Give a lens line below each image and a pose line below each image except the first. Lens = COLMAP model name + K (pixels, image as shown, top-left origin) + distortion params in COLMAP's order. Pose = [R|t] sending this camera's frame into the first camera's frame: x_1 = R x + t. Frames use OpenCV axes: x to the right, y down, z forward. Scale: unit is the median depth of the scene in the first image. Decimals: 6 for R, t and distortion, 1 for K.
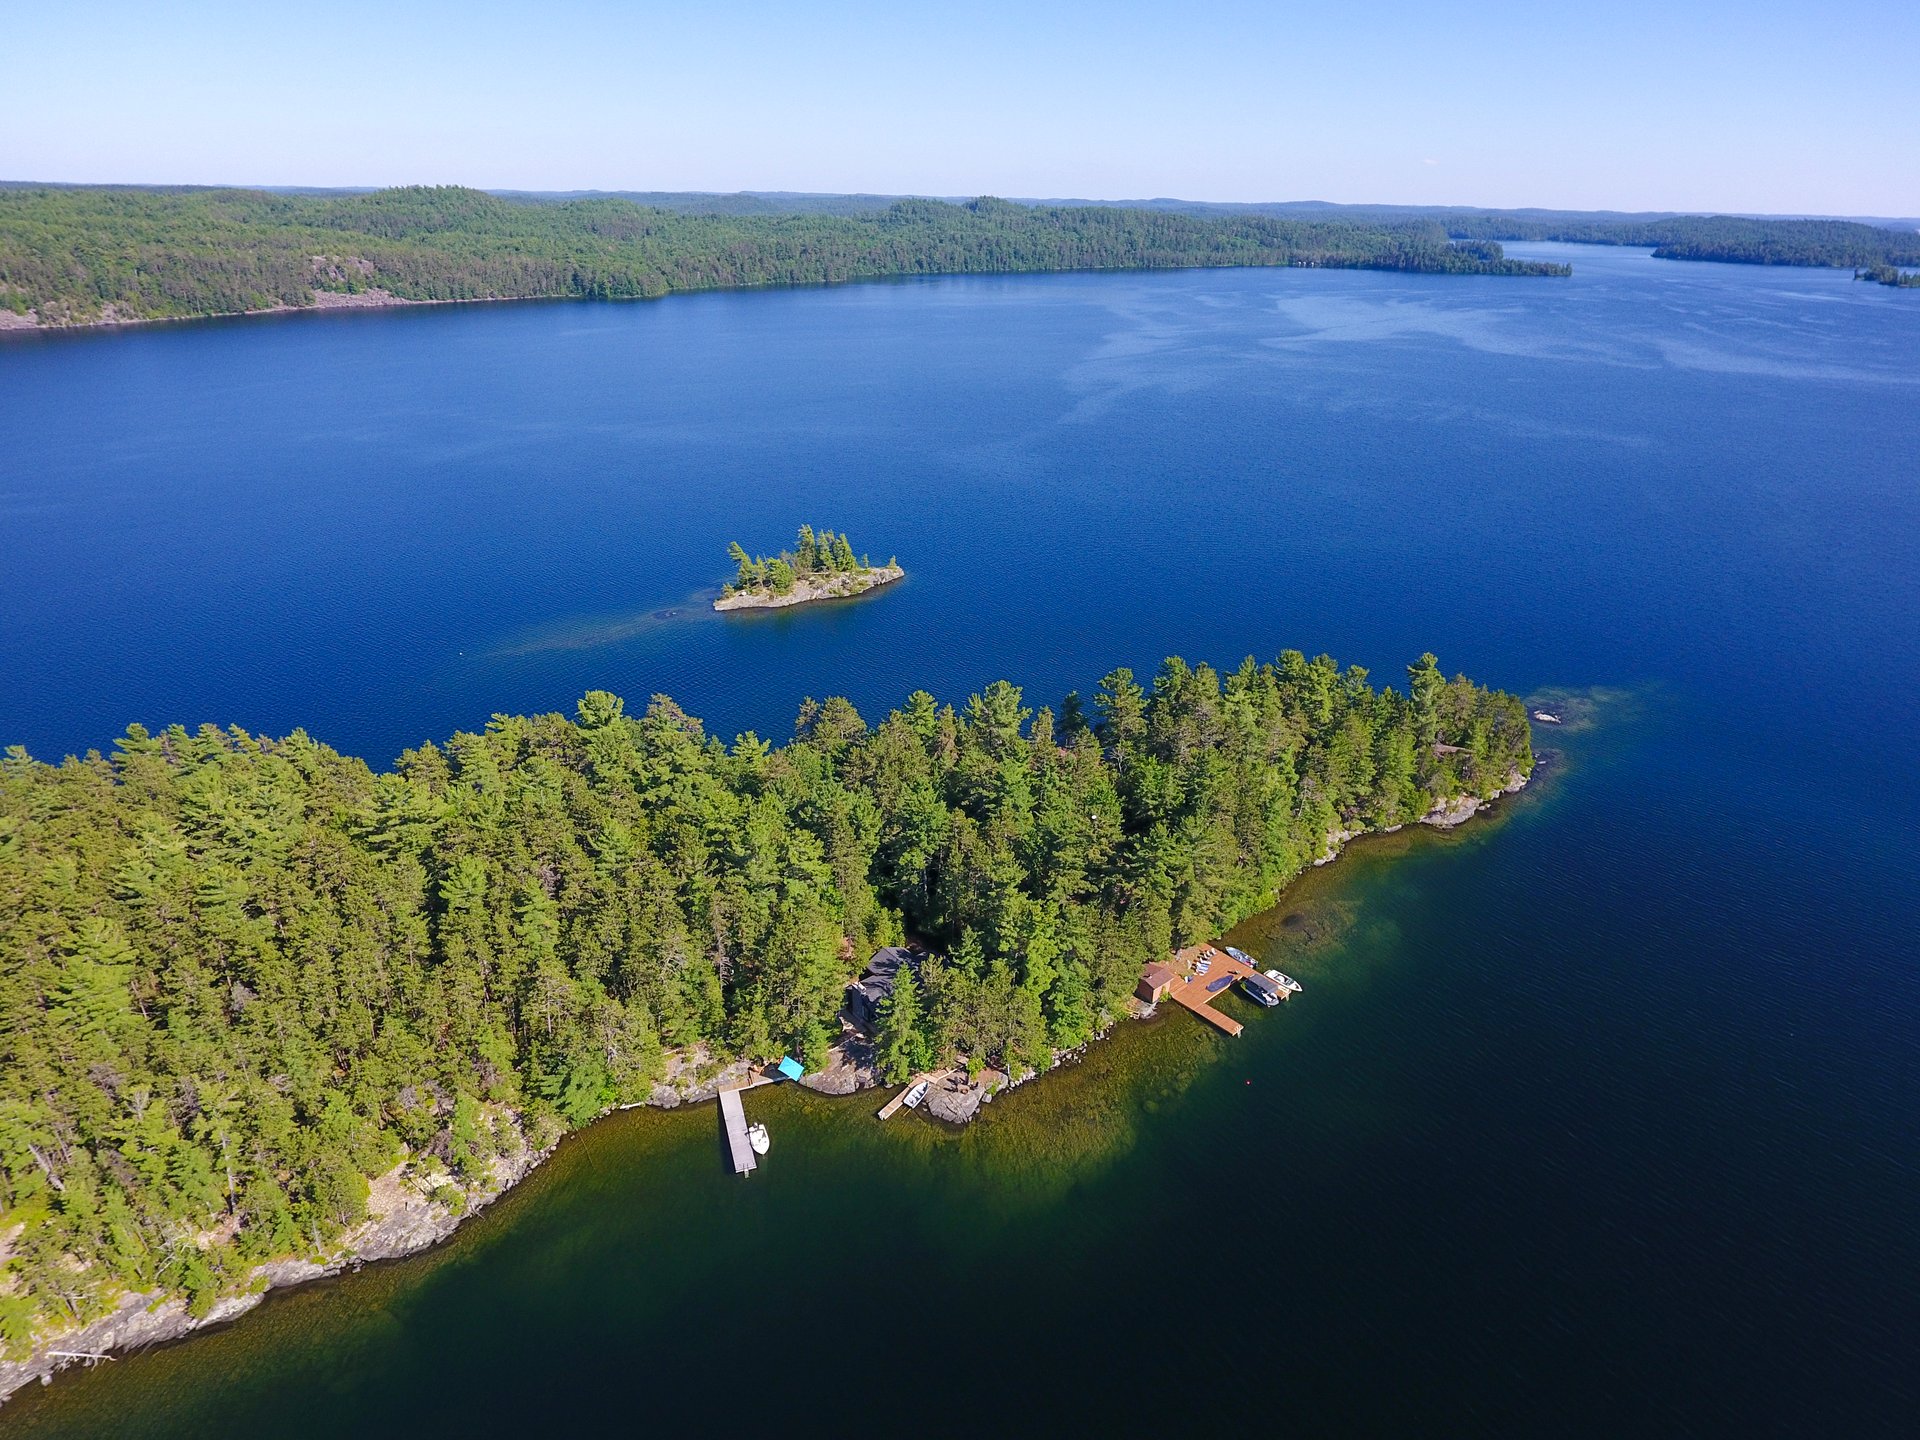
lens RADIAL K [[1129.4, 0, 964.3], [0, 1129.4, 729.9], [0, 0, 1]] dist [-0.005718, 0.001117]
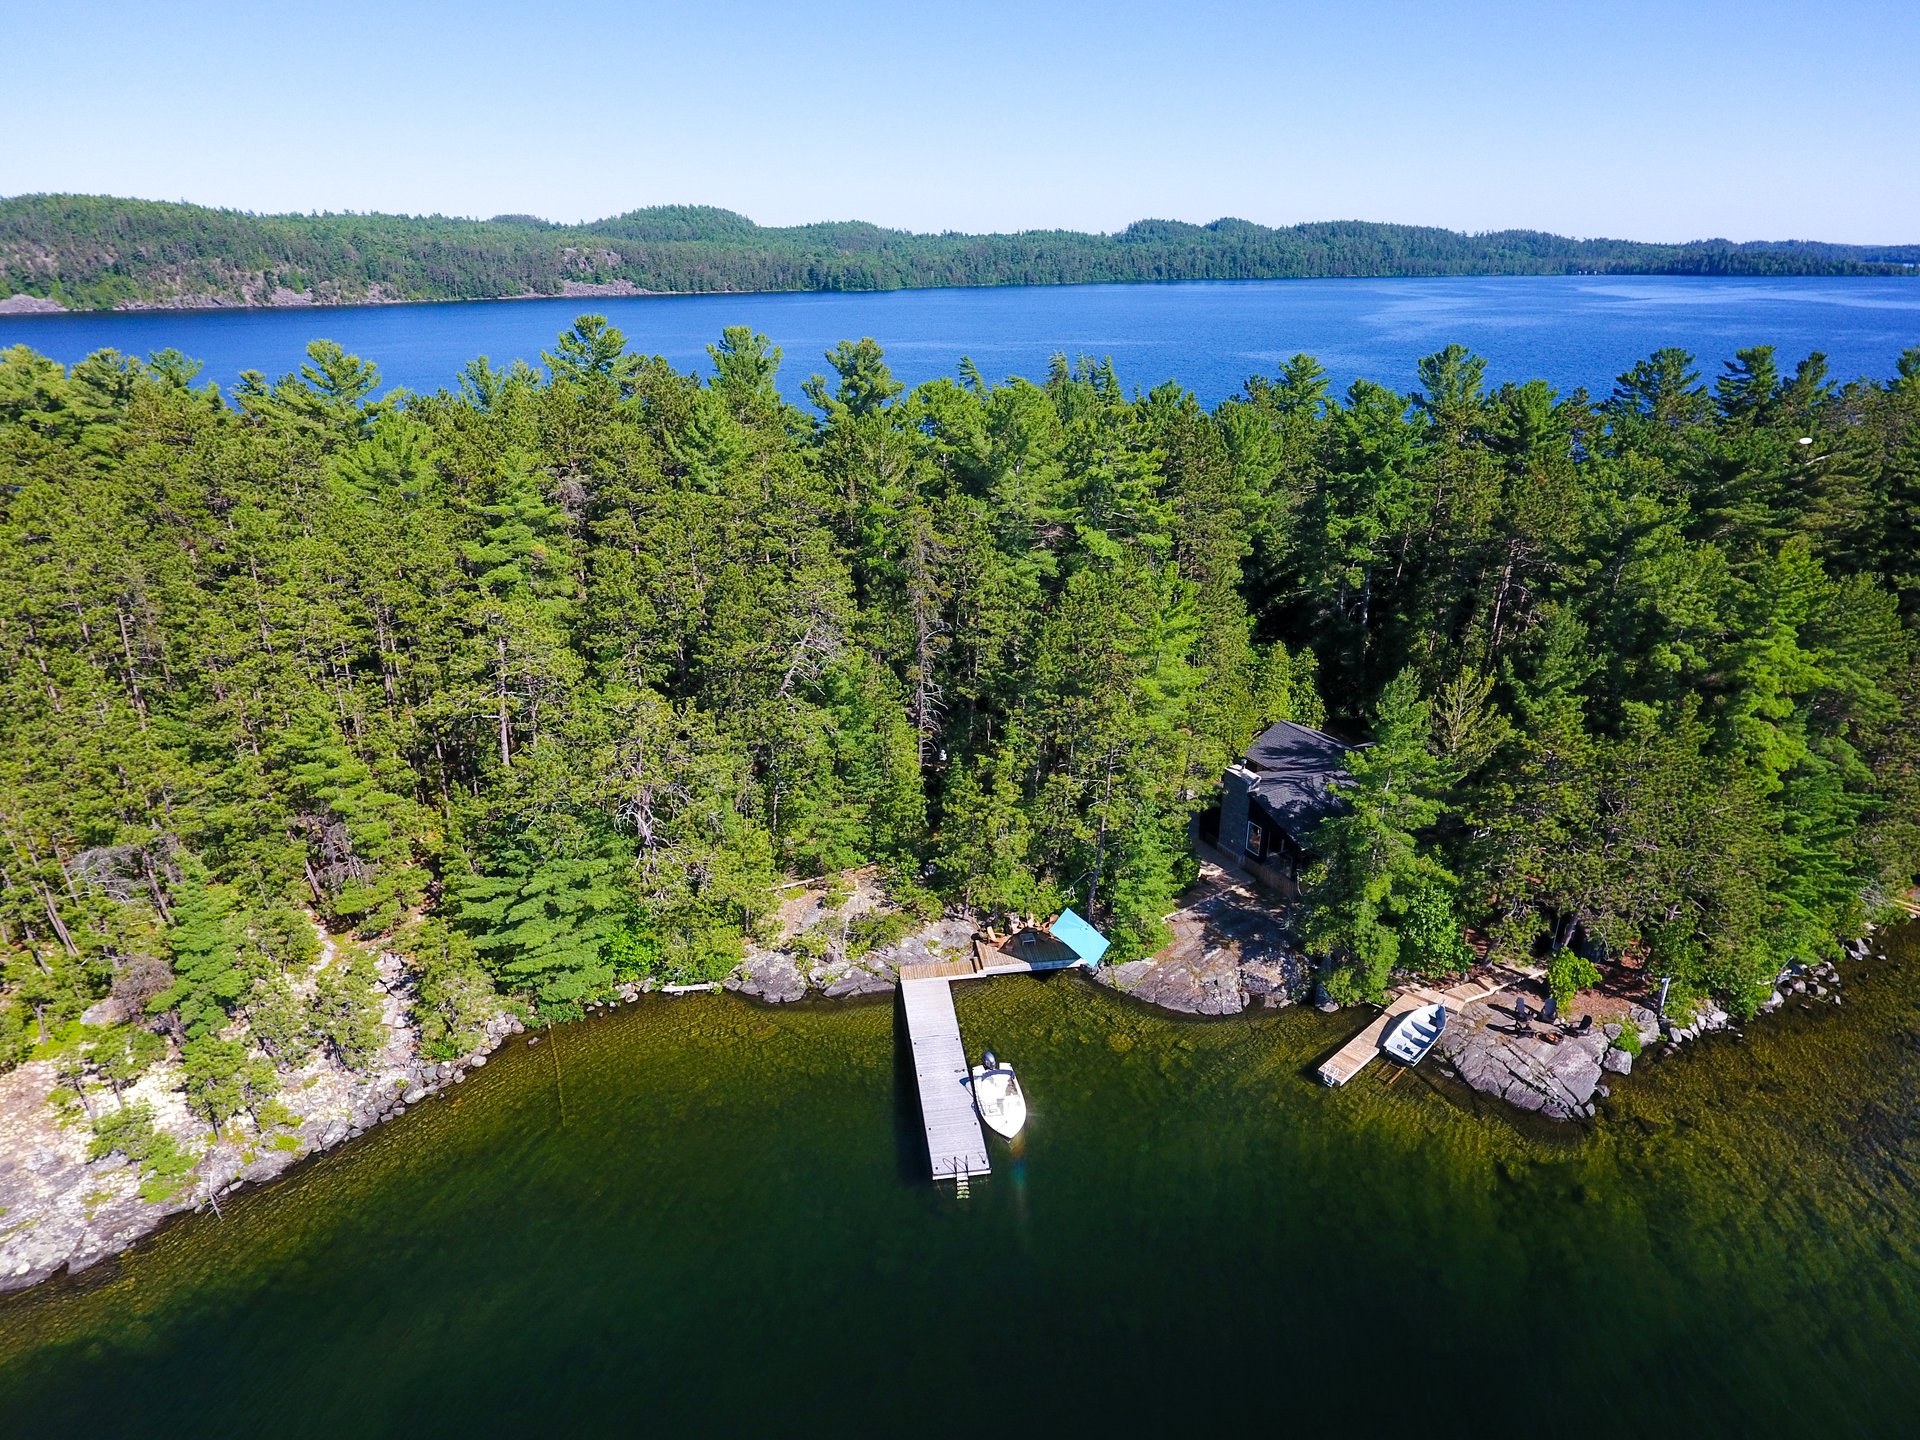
lens RADIAL K [[1129.4, 0, 968.8], [0, 1129.4, 723.3], [0, 0, 1]] dist [-0.005718, 0.001117]
pose [[0.983290, 0.051788, -0.174524, -0.126169], [-0.060259, 0.997231, -0.043589, 0.243213], [0.171783, 0.053377, 0.983688, 0.595578]]
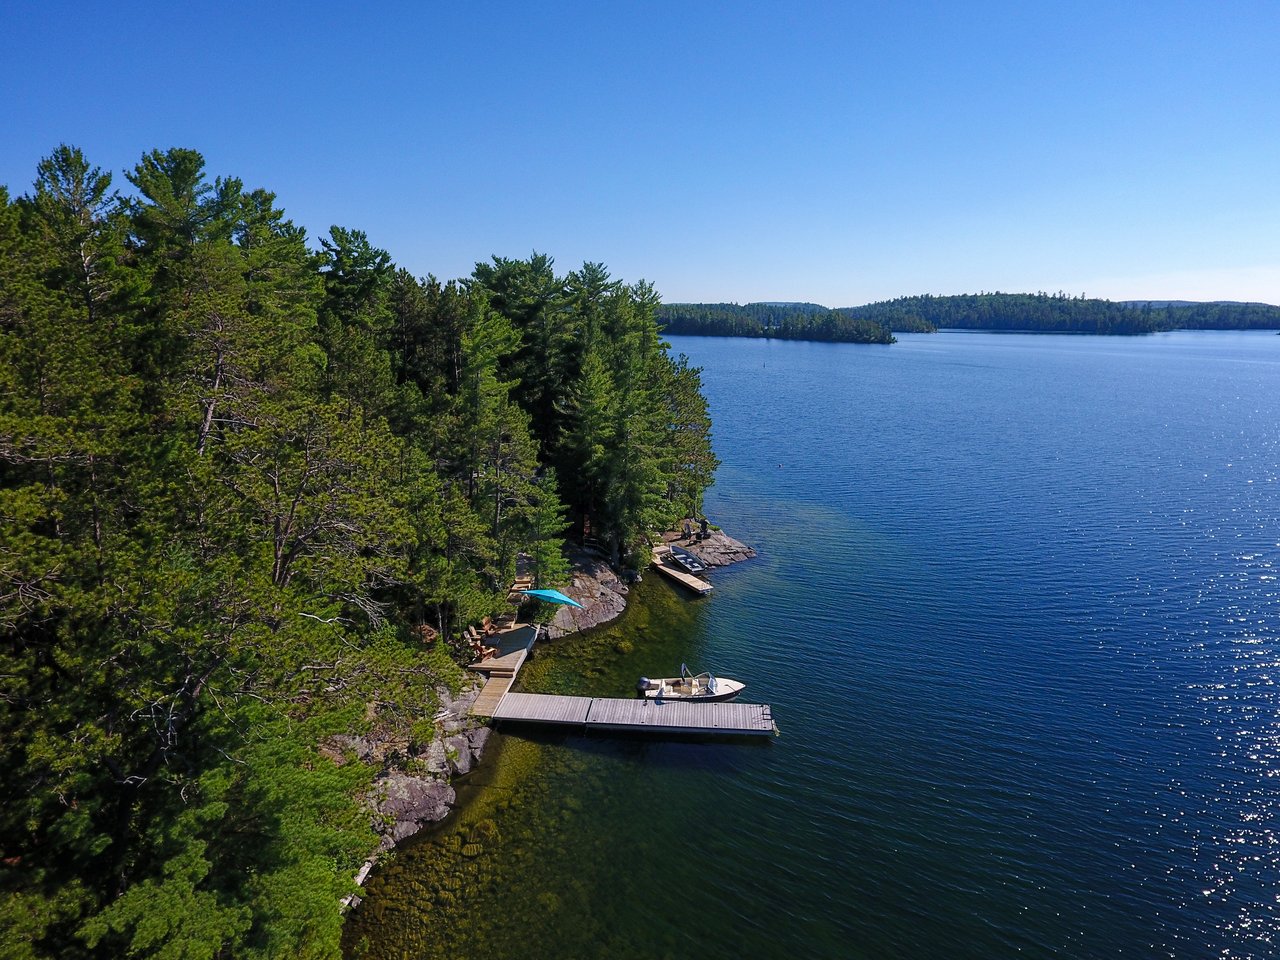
lens RADIAL K [[753.0, 0, 641.8], [0, 753.0, 478.9], [0, 0, 1]] dist [-0.005718, 0.001117]
pose [[0.407013, -0.211241, 0.888661, -0.397768], [0.397742, 0.916800, 0.035761, 0.257193], [-0.822279, 0.338903, 0.457168, 0.807418]]
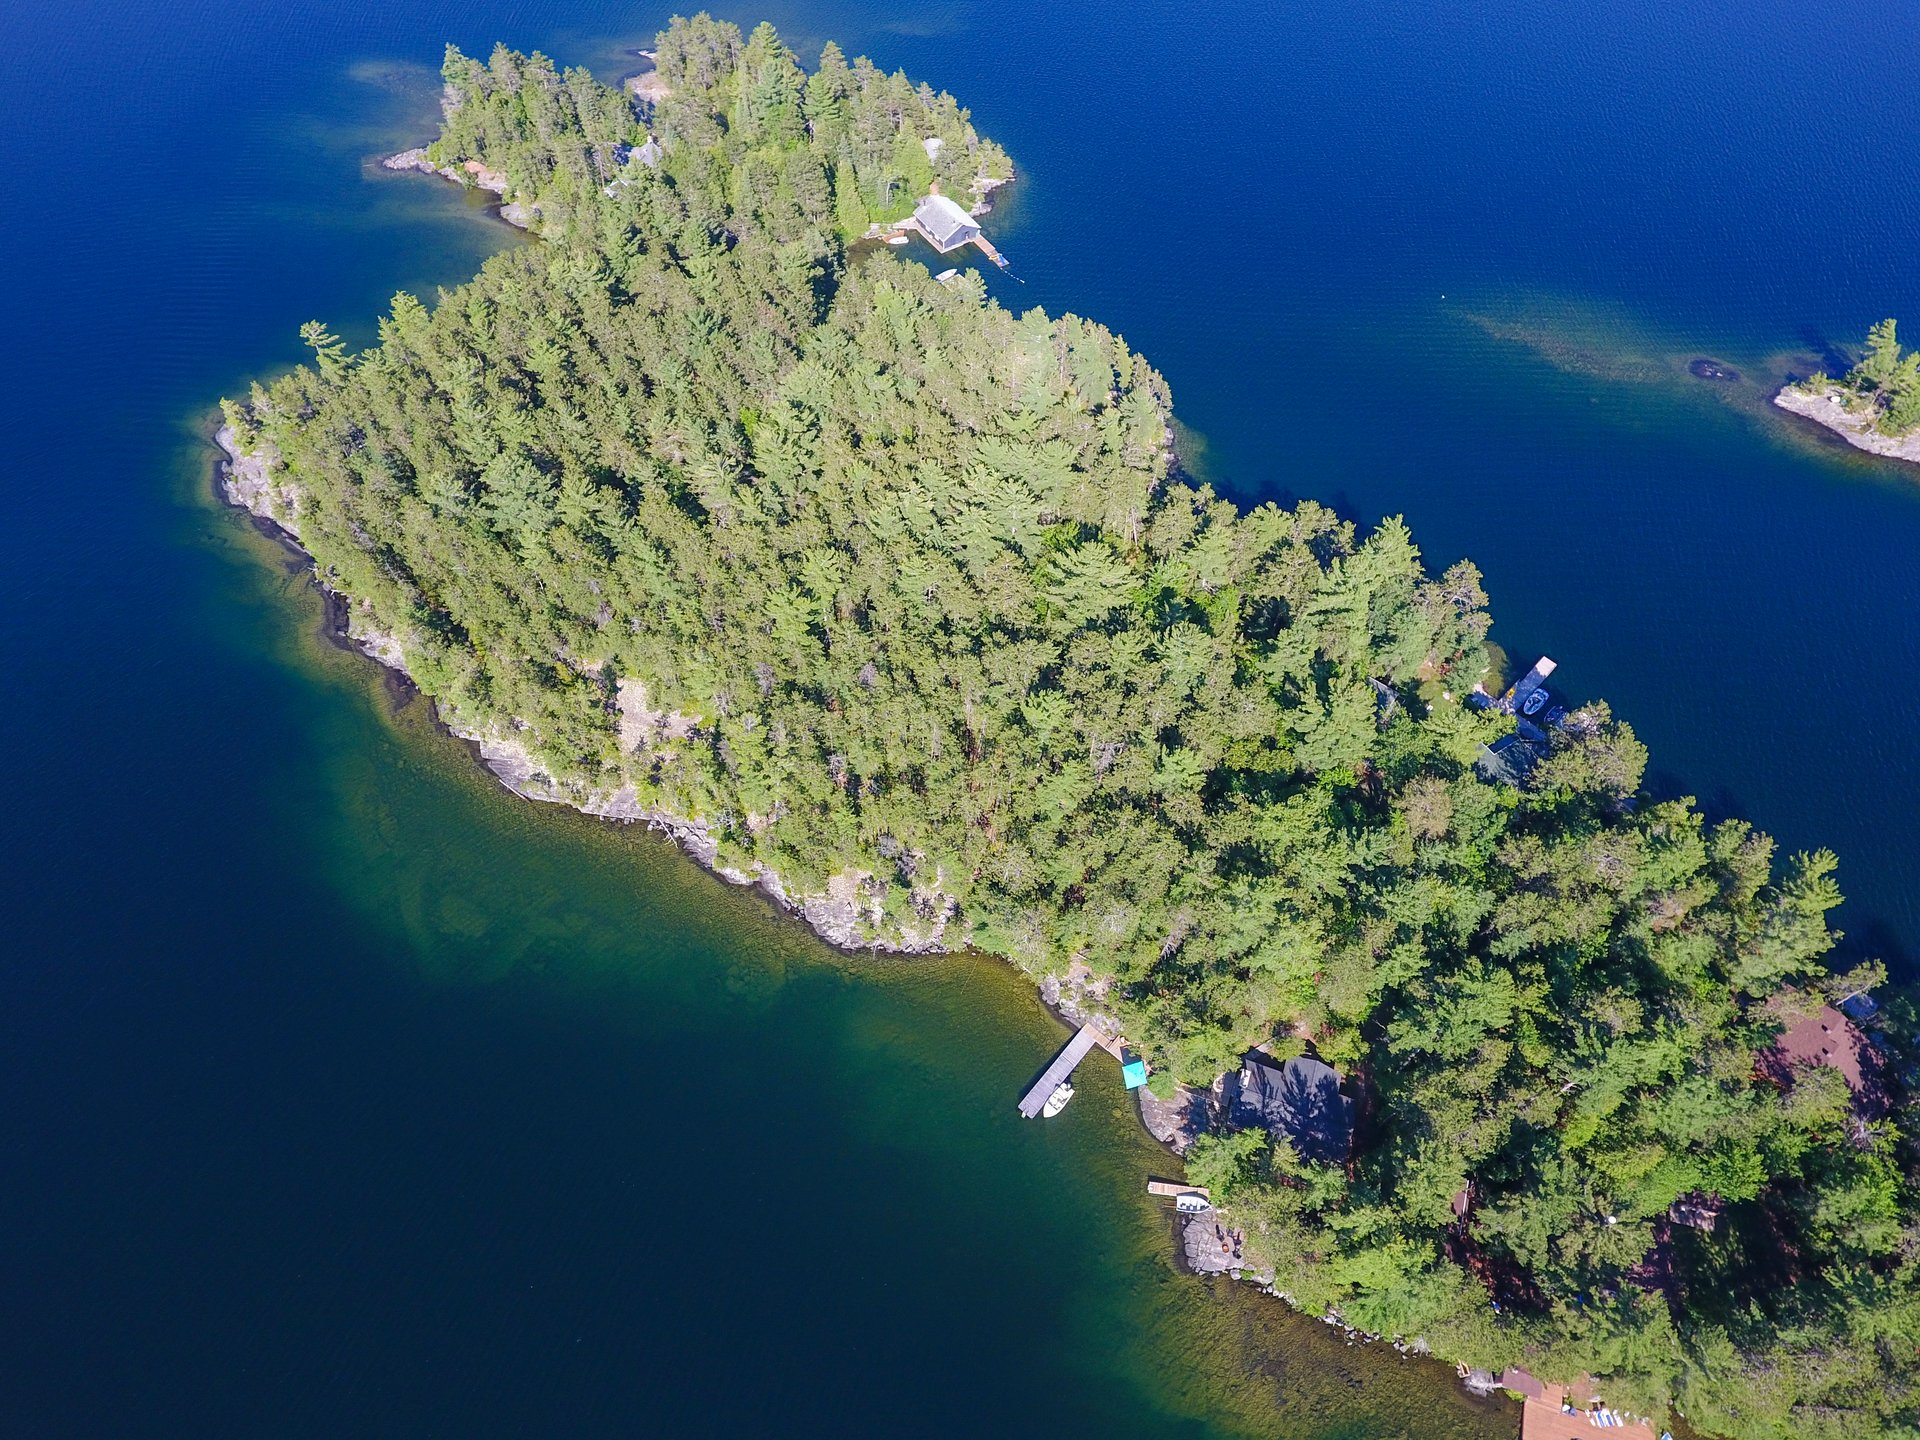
lens RADIAL K [[1129.4, 0, 973.6], [0, 1129.4, 715.1], [0, 0, 1]] dist [-0.005718, 0.001117]
pose [[0.497439, 0.719576, -0.484525, 0.031175], [-0.370978, 0.681335, 0.630997, -0.495376], [0.784174, -0.134134, 0.605870, 0.320564]]
